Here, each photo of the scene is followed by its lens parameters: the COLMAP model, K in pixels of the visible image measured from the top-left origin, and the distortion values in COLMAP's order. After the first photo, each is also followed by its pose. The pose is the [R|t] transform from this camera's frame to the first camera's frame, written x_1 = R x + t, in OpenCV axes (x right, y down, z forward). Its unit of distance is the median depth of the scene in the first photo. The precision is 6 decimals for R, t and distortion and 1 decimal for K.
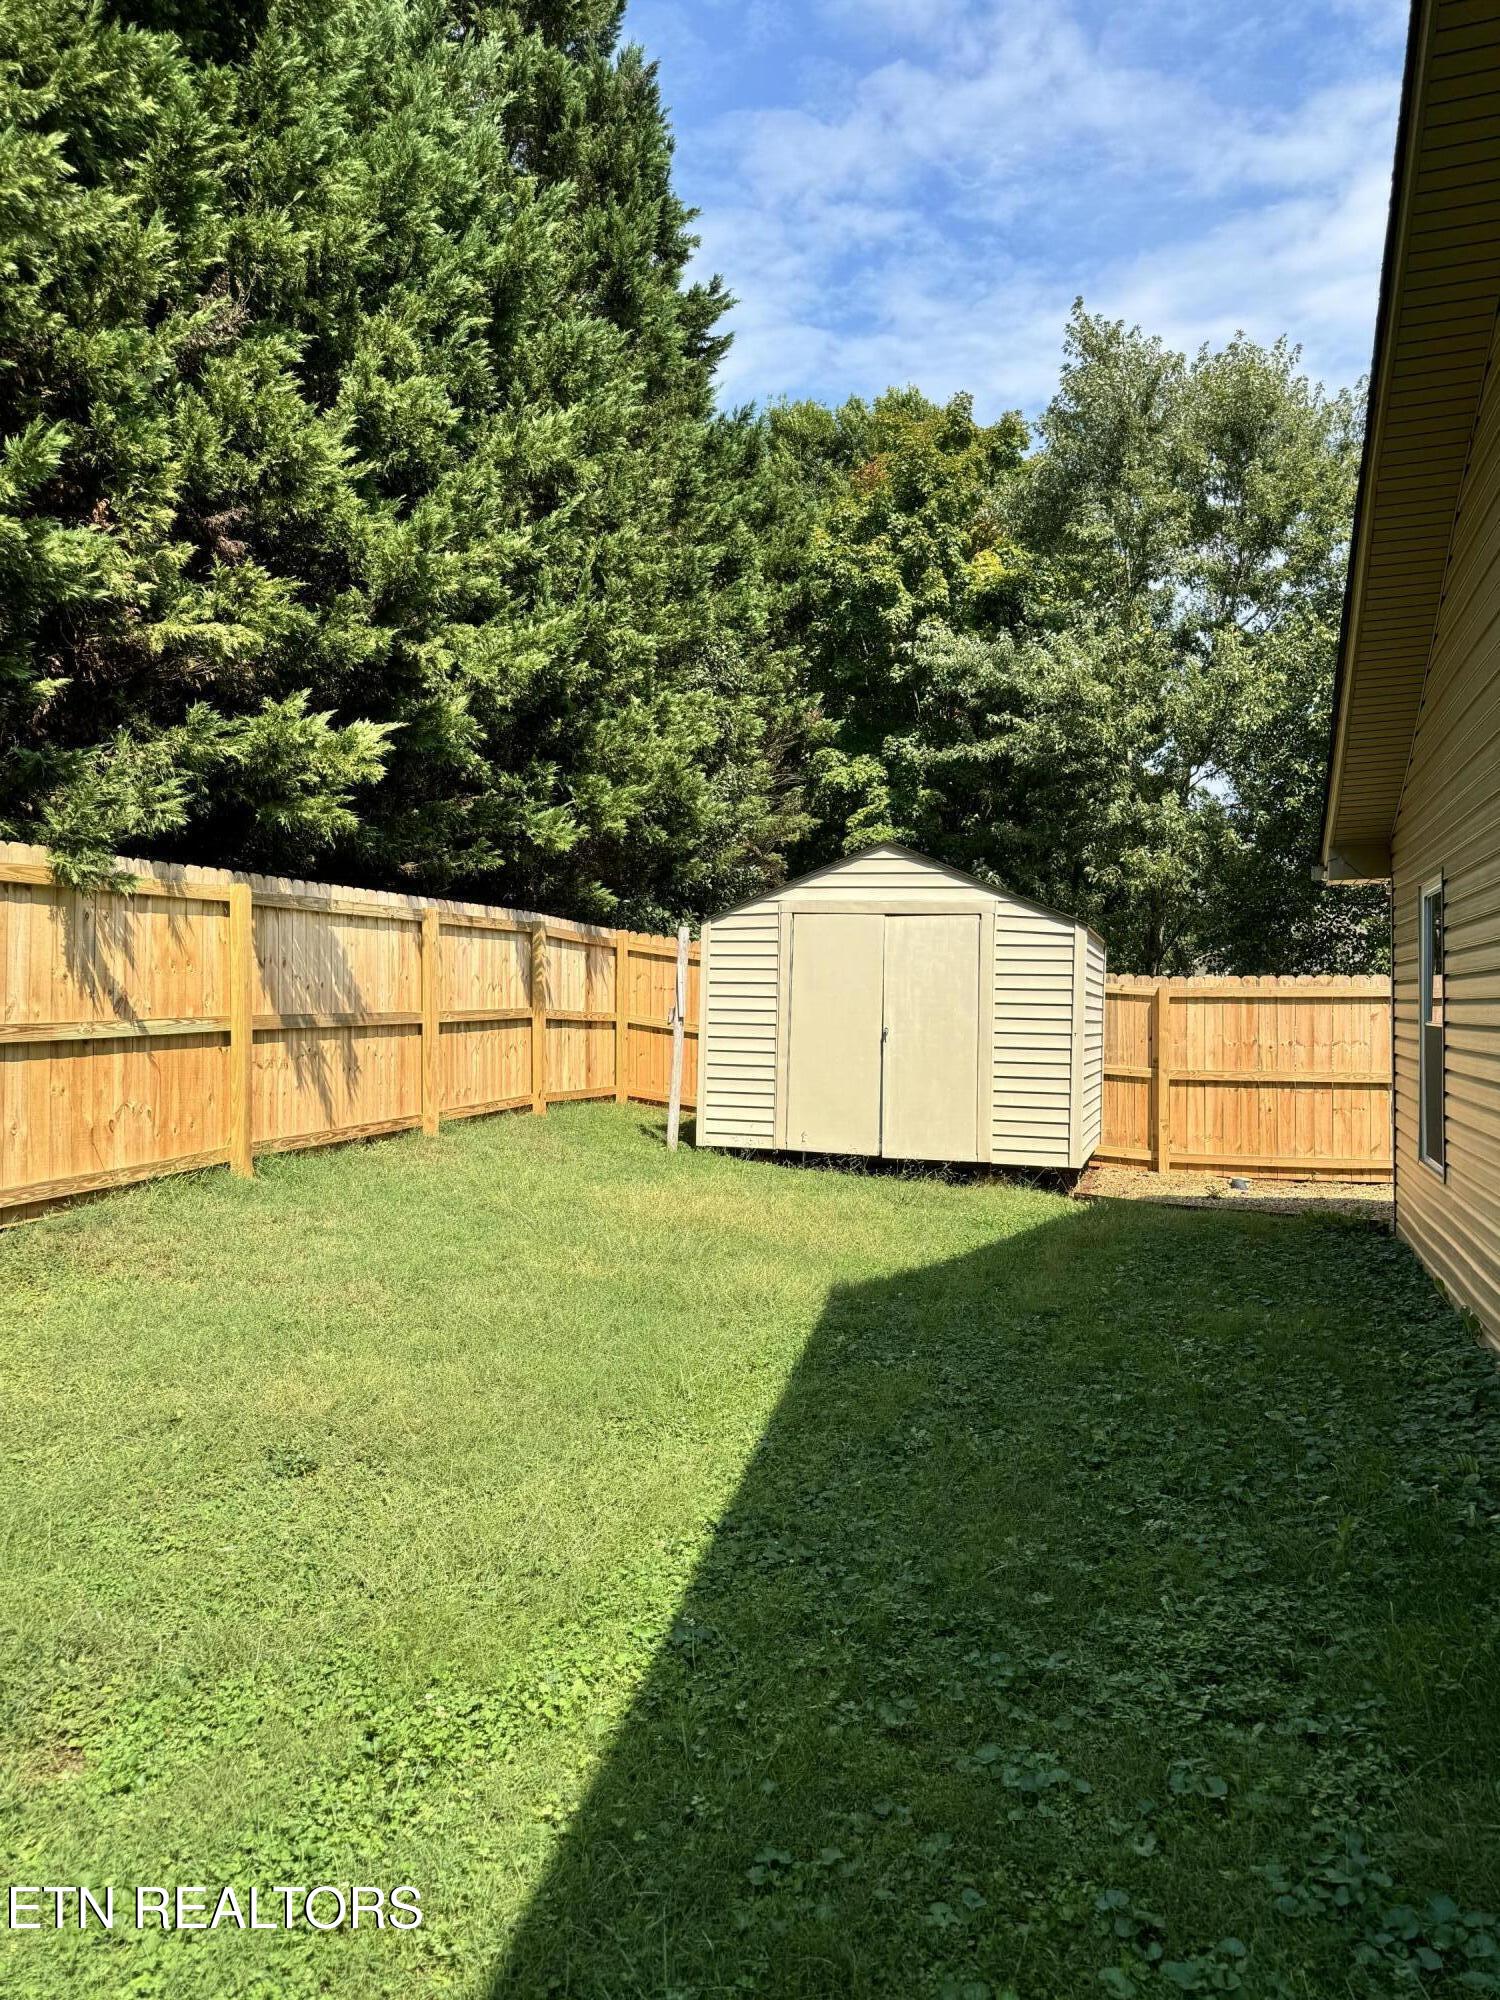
lens RADIAL K [[1496.7, 0, 750.0], [0, 1496.7, 1000.0], [0, 0, 1]] dist [0.109063, -0.159942]
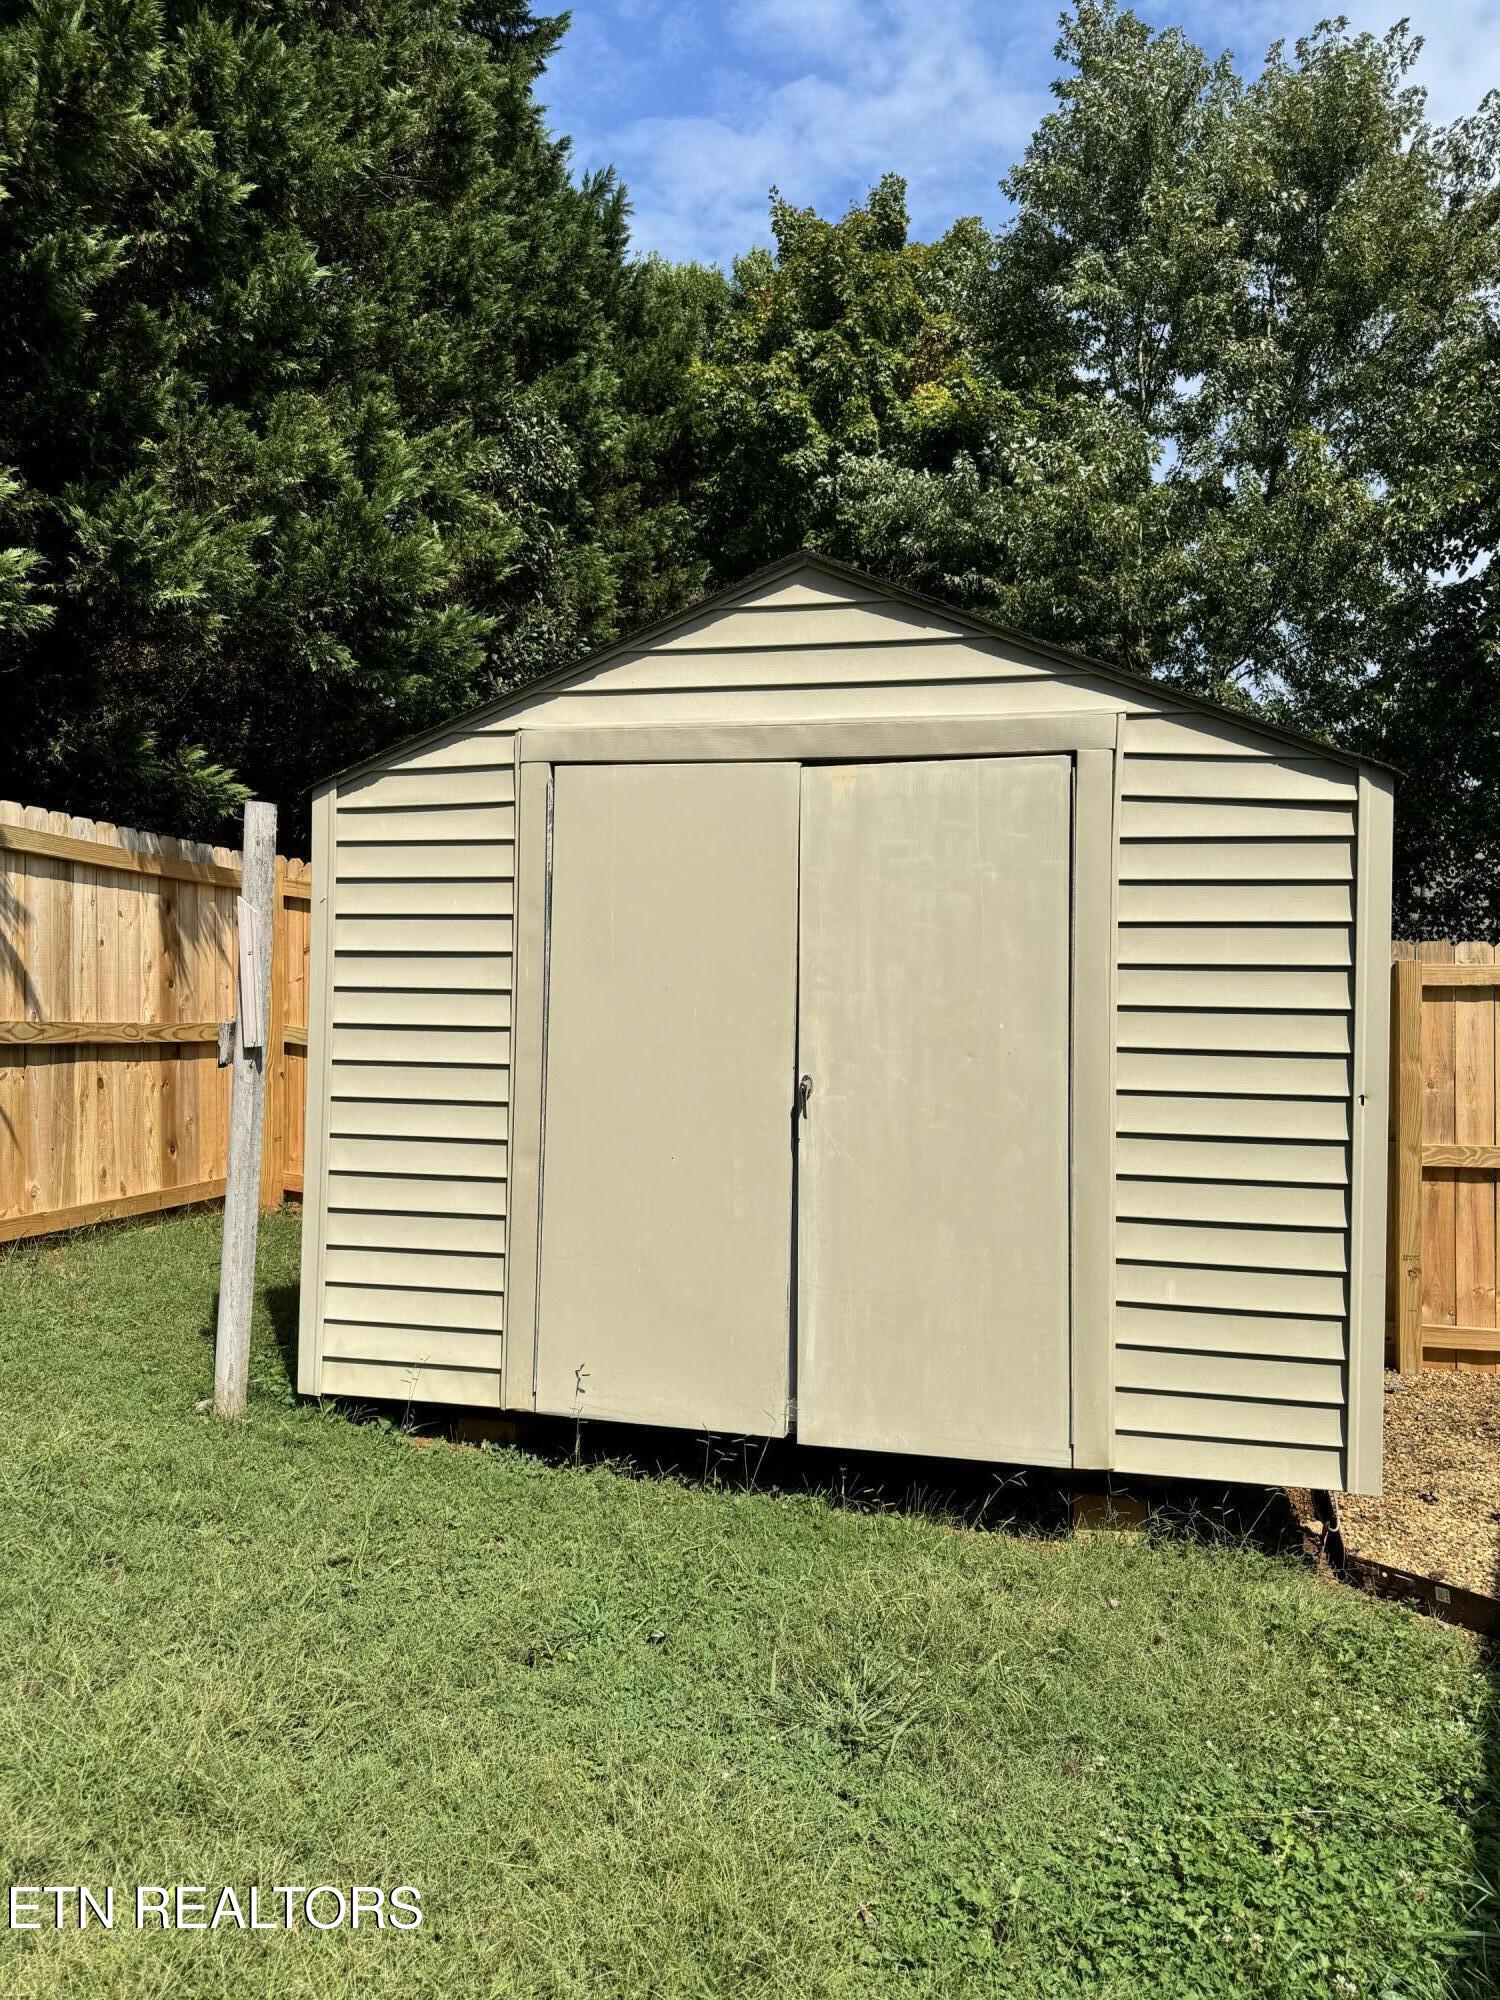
lens RADIAL K [[1488.7, 0, 750.0], [0, 1488.7, 1000.0], [0, 0, 1]] dist [0.104203, 0.001813]
pose [[0.998112, -0.004600, 0.061244, 0.047937], [0.004169, 0.999966, 0.007171, -0.002057], [-0.061275, -0.006902, 0.998097, 0.555869]]
